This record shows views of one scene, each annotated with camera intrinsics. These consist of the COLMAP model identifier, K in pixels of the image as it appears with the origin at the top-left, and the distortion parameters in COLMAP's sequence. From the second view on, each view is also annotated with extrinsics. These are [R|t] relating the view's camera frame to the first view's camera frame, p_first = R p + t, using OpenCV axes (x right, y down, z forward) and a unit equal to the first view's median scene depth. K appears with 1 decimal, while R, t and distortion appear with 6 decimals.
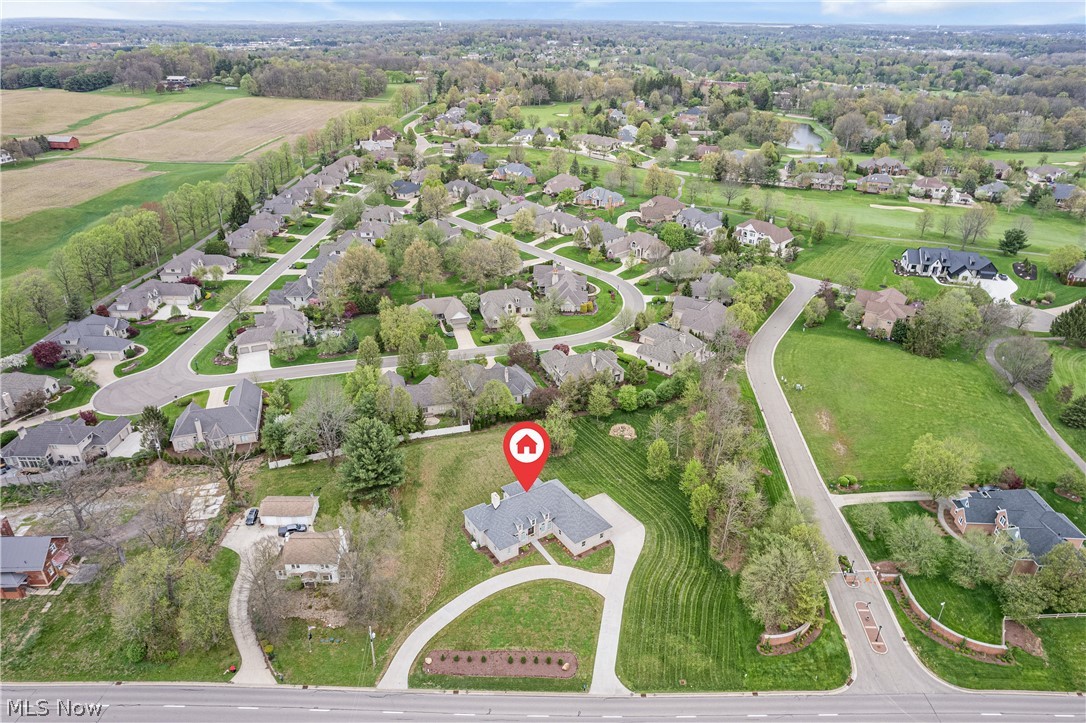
lens RADIAL K [[685.7, 0, 543.0], [0, 685.7, 361.5], [0, 0, 1]] dist [-0.073053, 0.065207]
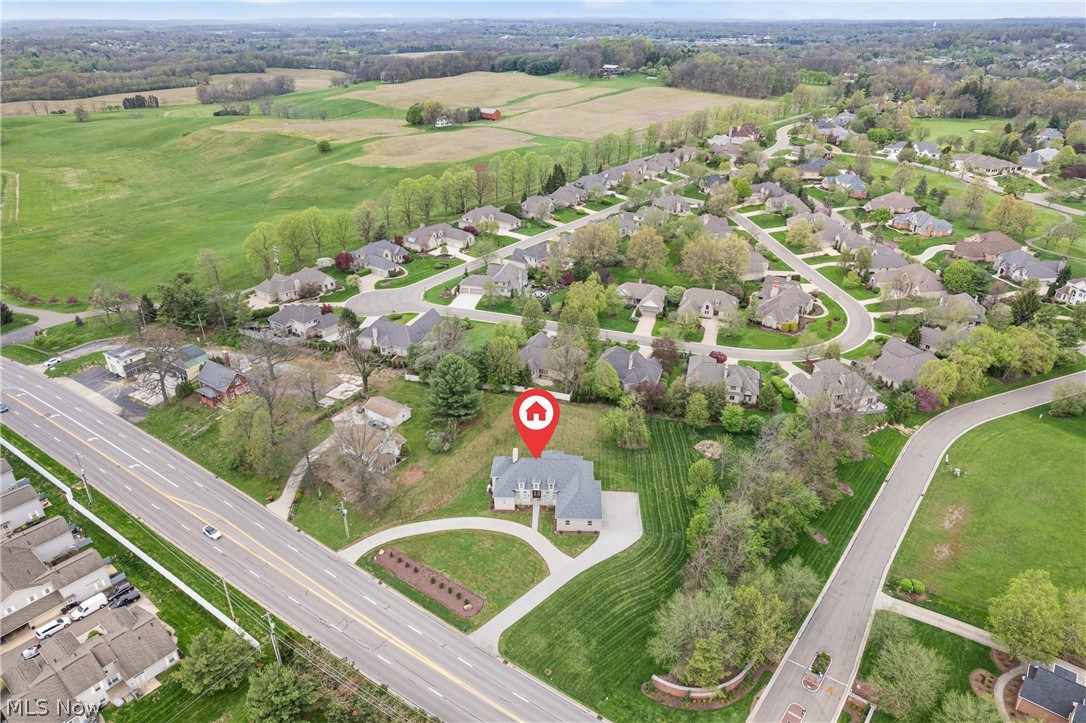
lens RADIAL K [[685.7, 0, 543.0], [0, 685.7, 361.5], [0, 0, 1]] dist [-0.073053, 0.065207]
pose [[0.821693, 0.256175, -0.509112, 0.286364], [-0.254998, 0.964138, 0.073575, -0.018073], [0.509702, 0.069366, 0.857550, 0.052571]]
